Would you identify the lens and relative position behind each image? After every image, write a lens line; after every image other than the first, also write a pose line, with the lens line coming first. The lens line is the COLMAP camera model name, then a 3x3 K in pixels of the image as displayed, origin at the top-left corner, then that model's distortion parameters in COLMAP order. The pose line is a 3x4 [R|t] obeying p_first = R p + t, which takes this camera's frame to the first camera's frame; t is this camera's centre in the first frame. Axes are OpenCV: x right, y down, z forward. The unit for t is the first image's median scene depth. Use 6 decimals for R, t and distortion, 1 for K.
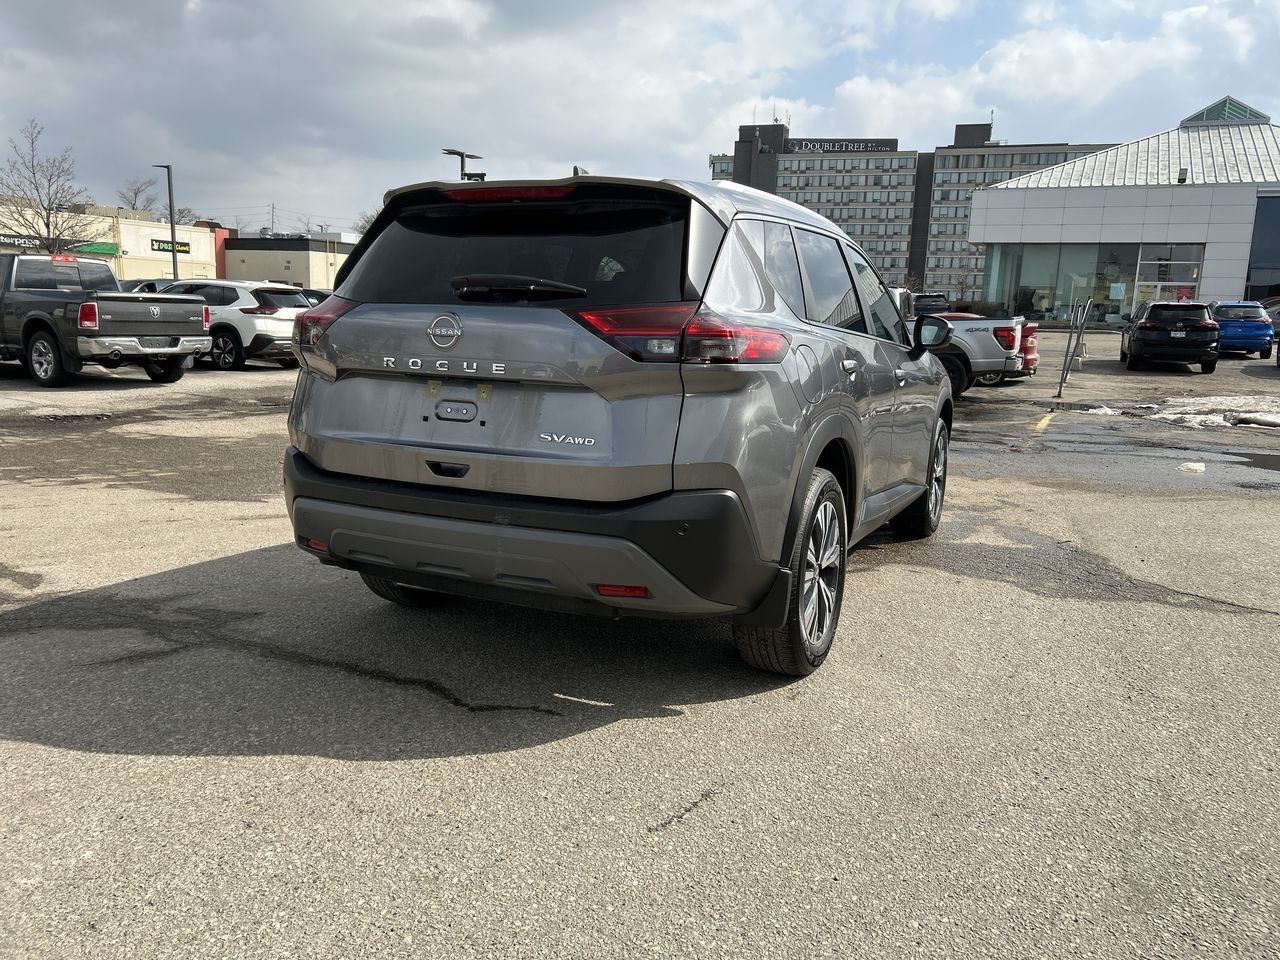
lens RADIAL K [[962.6, 0, 639.5], [0, 962.6, 478.0], [0, 0, 1]] dist [0.044946, -0.042294]
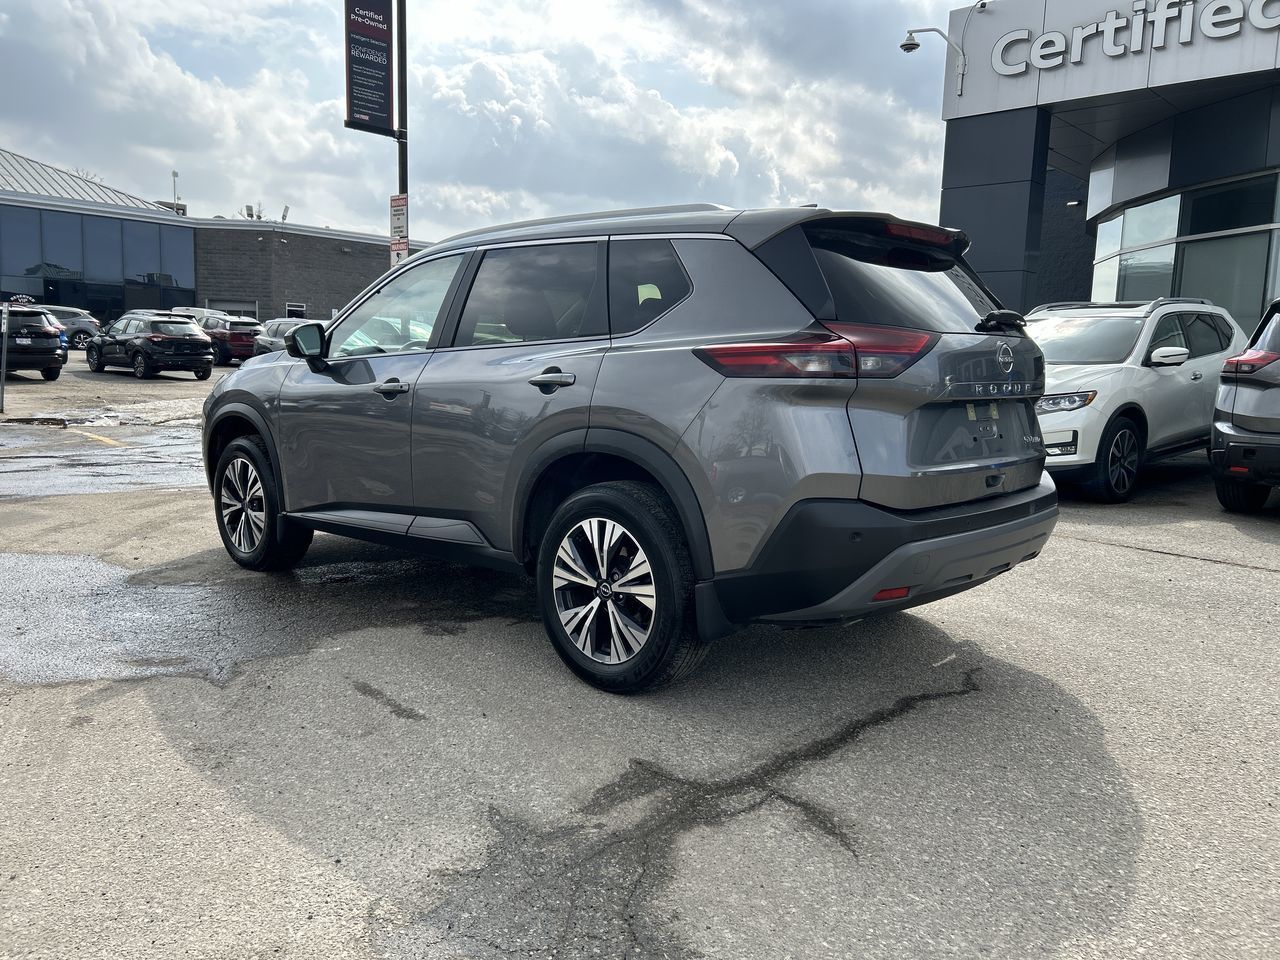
lens RADIAL K [[962.6, 0, 629.2], [0, 962.6, 480.2], [0, 0, 1]] dist [0.044946, -0.042294]
pose [[0.319717, -0.141345, 0.936911, -0.821220], [0.142001, 0.984791, 0.100111, -0.107999], [-0.936812, 0.101035, 0.334926, 0.597174]]
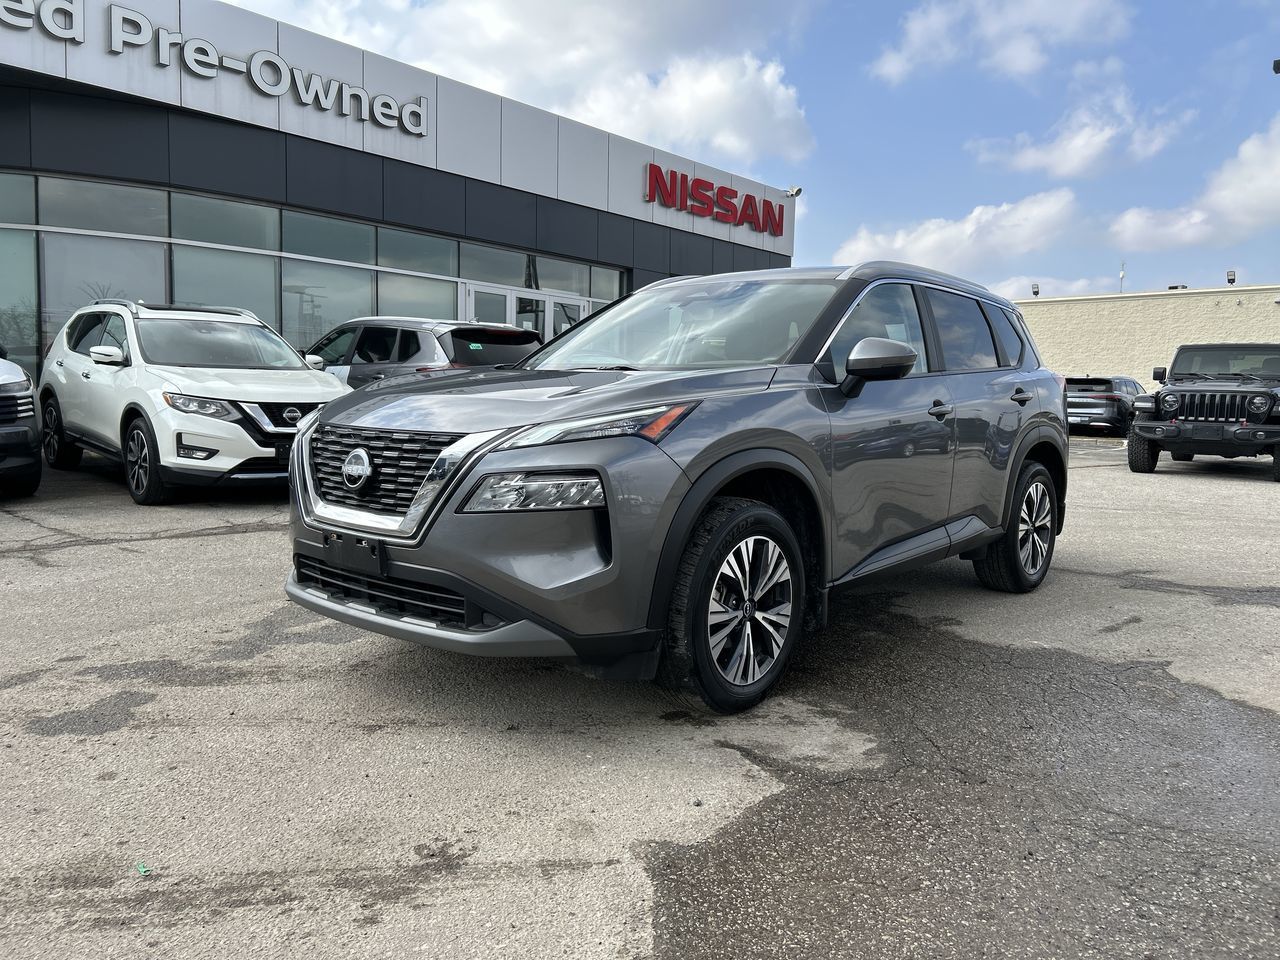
lens RADIAL K [[961.4, 0, 636.9], [0, 961.4, 484.3], [0, 0, 1]] dist [0.052123, -0.054912]
pose [[-0.961691, -0.077563, 0.262934, -0.058098], [-0.007979, 0.966652, 0.255969, -0.287647], [-0.274020, 0.244065, -0.930239, 1.968601]]
